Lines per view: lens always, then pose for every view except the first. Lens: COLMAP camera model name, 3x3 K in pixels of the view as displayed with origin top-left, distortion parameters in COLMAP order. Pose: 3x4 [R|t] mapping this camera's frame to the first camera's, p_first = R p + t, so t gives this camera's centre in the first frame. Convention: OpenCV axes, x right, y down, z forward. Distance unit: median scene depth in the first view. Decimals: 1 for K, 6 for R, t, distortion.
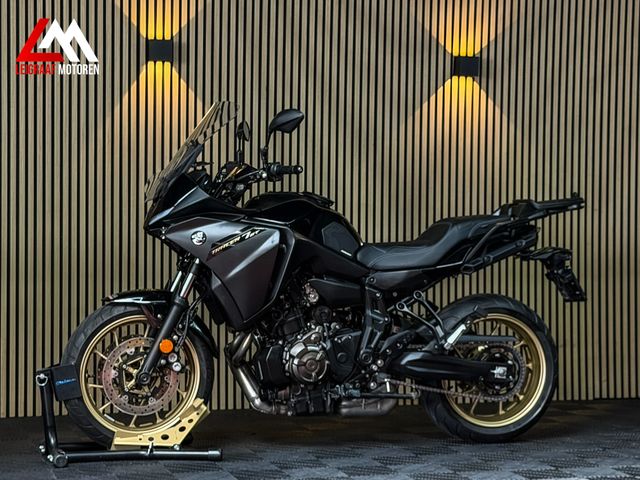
lens RADIAL K [[1415.5, 0, 319.8], [0, 1415.5, 237.3], [0, 0, 1]] dist [0.143373, 0.000000]
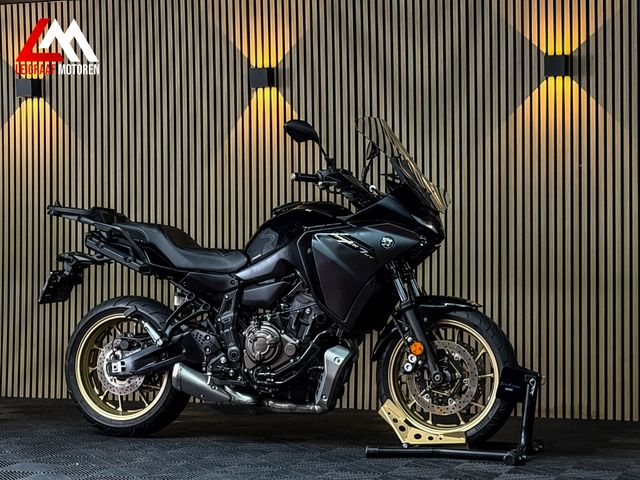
lens RADIAL K [[1429.2, 0, 323.8], [0, 1429.2, 235.3], [0, 0, 1]] dist [0.145371, 0.000000]
pose [[0.797596, -0.015745, -0.602986, 0.633675], [0.002215, 0.999729, -0.023176, 0.018263], [0.603188, 0.017149, 0.797415, 0.151486]]
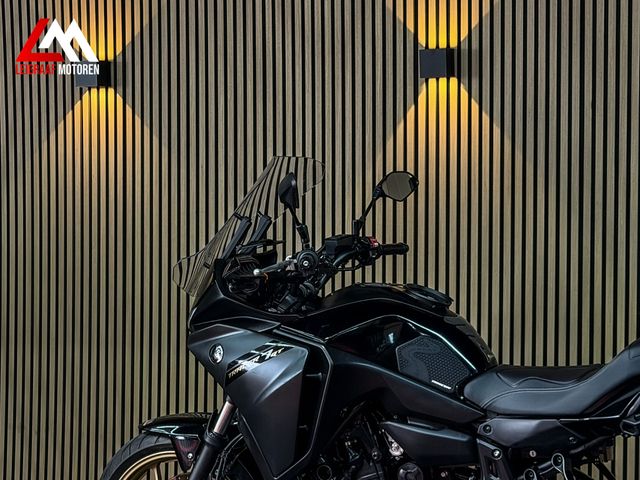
lens RADIAL K [[1429.2, 0, 315.7], [0, 1429.2, 243.8], [0, 0, 1]] dist [0.145371, 0.000000]
pose [[0.774441, 0.020919, -0.632300, 0.335406], [-0.002343, 0.999541, 0.030200, -0.063212], [0.632642, -0.021907, 0.774135, 0.399871]]
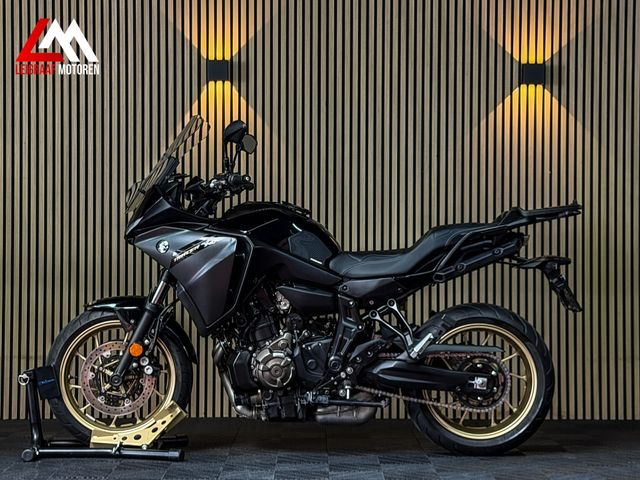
lens RADIAL K [[1429.2, 0, 322.1], [0, 1429.2, 231.5], [0, 0, 1]] dist [0.145371, 0.000000]
pose [[0.961477, -0.008537, -0.274754, 0.264486], [0.002441, 0.999743, -0.022522, 0.011202], [0.274875, 0.020983, 0.961251, 0.014639]]
